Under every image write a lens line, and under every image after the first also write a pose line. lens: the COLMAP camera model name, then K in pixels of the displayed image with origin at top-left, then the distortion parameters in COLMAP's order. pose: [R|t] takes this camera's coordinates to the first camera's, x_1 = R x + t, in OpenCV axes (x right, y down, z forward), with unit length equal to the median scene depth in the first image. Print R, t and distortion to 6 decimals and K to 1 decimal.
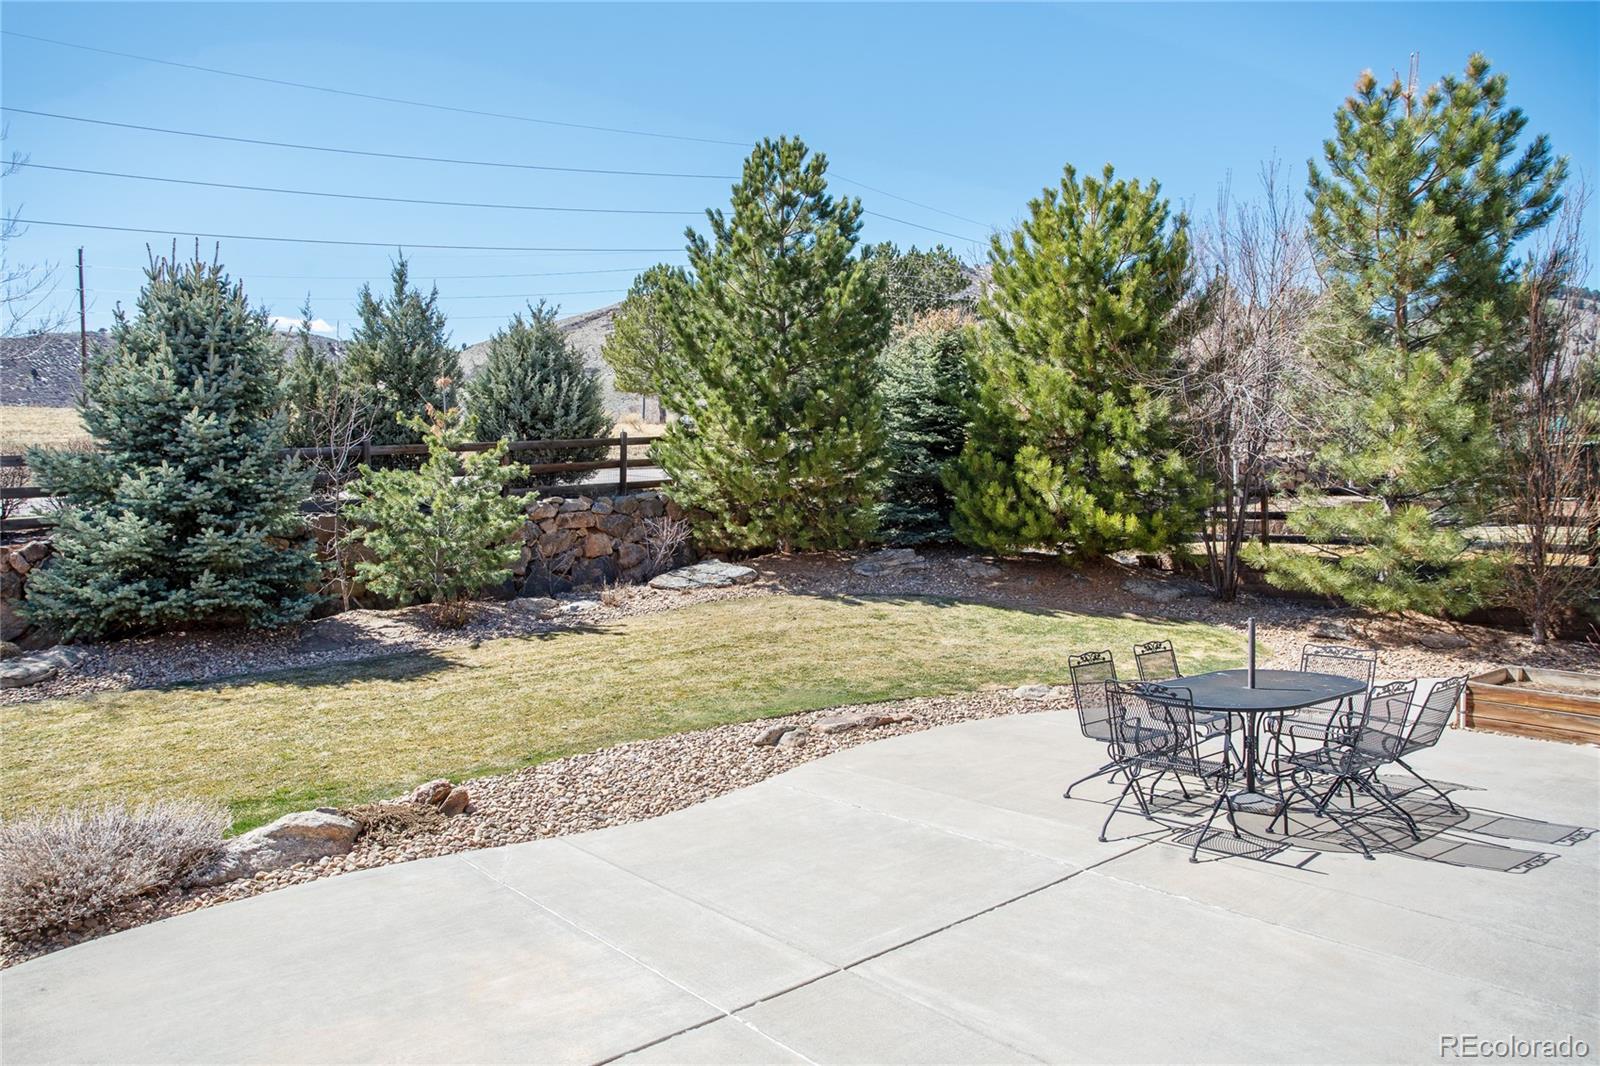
lens RADIAL K [[999.3, 0, 800.0], [0, 999.3, 533.0], [0, 0, 1]] dist [-0.032759, -0.000656]
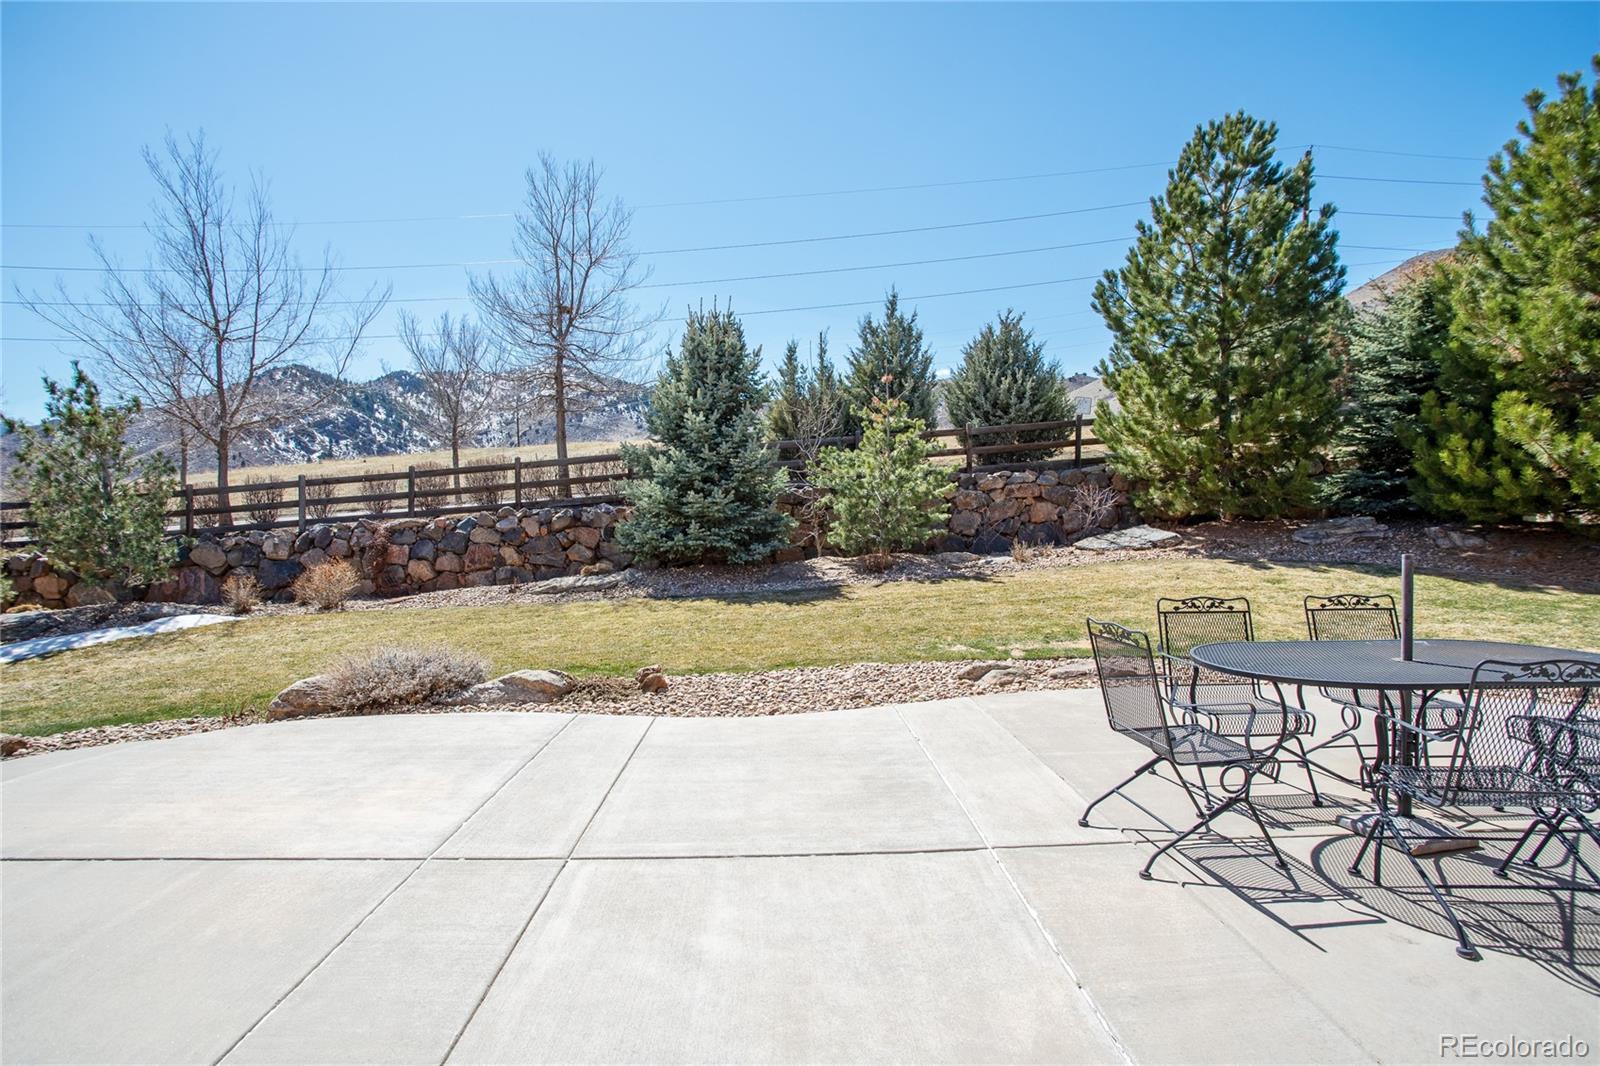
lens RADIAL K [[792.1, 0, 800.0], [0, 792.1, 533.0], [0, 0, 1]] dist [-0.071268, 0.035267]
pose [[0.784080, 0.013986, -0.620502, 0.154796], [-0.002824, 0.999816, 0.018966, 0.021285], [0.620653, -0.013118, 0.783975, 0.117391]]
